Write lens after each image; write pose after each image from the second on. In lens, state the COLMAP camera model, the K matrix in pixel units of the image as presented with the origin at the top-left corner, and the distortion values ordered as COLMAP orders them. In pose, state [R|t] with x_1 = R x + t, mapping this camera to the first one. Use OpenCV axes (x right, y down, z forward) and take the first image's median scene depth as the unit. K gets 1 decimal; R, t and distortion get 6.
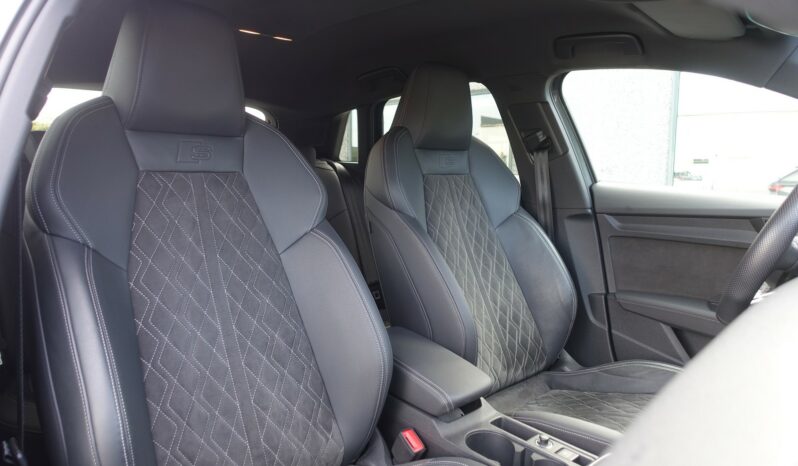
lens RADIAL K [[561.8, 0, 397.0], [0, 561.8, 225.3], [0, 0, 1]] dist [-0.006609, -0.000281]
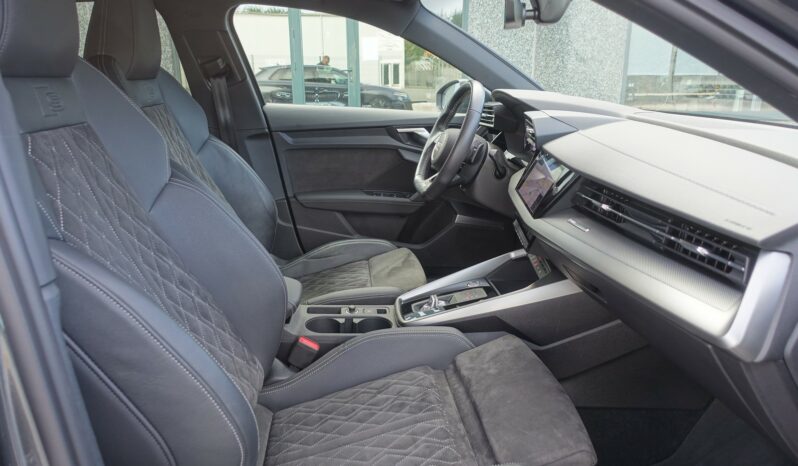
lens RADIAL K [[561.8, 0, 397.0], [0, 561.8, 225.3], [0, 0, 1]] dist [-0.006609, -0.000281]
pose [[0.567395, -0.223052, 0.792660, -0.469779], [0.088653, 0.973566, 0.210499, -0.055315], [-0.818659, -0.049165, 0.572171, 0.107210]]
